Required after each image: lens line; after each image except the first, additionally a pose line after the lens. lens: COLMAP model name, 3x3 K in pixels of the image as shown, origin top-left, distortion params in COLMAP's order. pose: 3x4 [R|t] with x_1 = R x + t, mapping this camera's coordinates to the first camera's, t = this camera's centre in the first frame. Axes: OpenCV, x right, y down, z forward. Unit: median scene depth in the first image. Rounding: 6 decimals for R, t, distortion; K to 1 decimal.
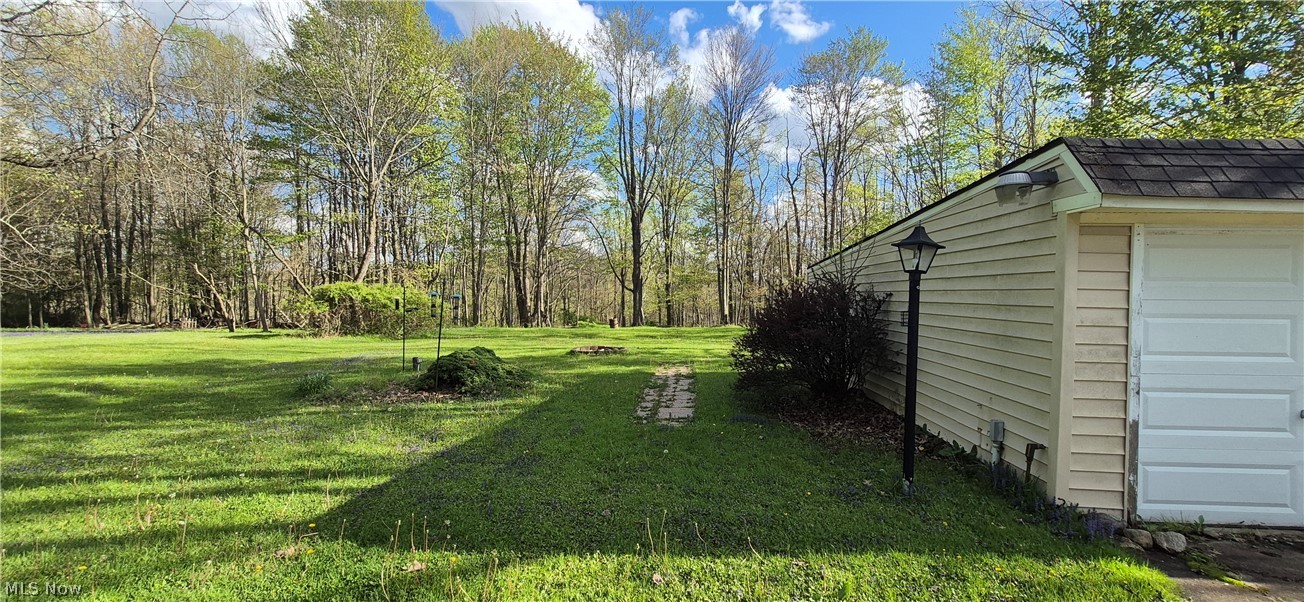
lens RADIAL K [[506.2, 0, 652.0], [0, 506.2, 301.0], [0, 0, 1]] dist [-0.000755, -0.000053]
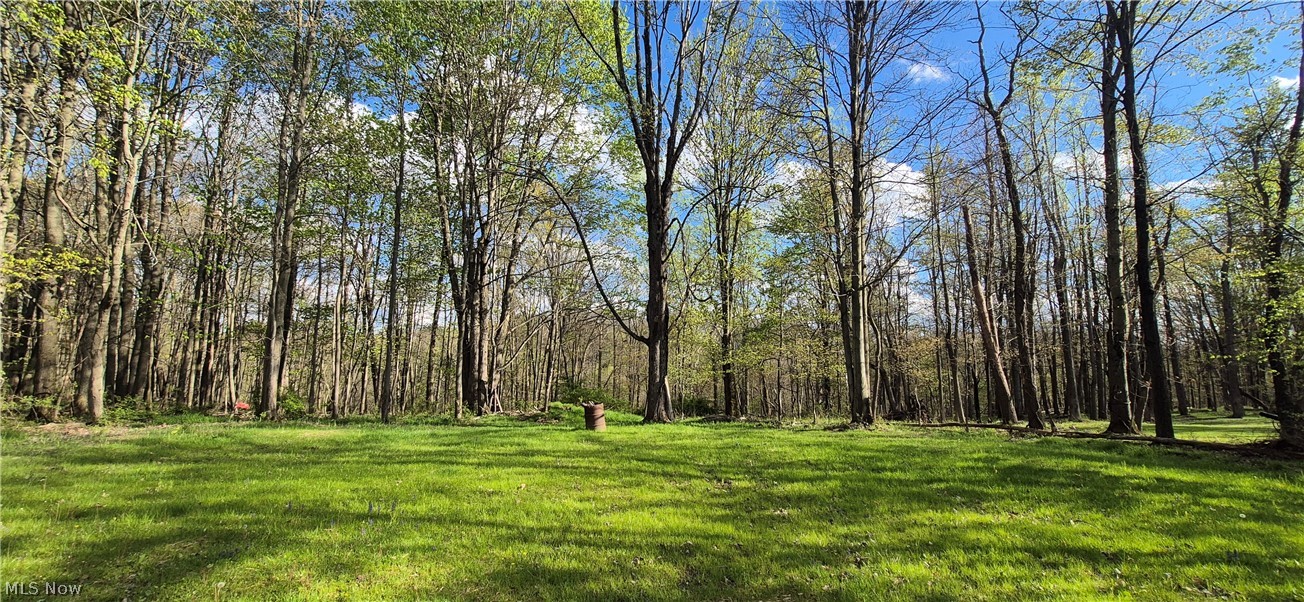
lens RADIAL K [[506.2, 0, 652.0], [0, 506.2, 301.0], [0, 0, 1]] dist [-0.000755, -0.000053]
pose [[0.993696, -0.002897, -0.112070, 0.016488], [-0.012318, 0.990791, -0.134838, 0.006267], [0.111429, 0.135368, 0.984510, 0.540804]]
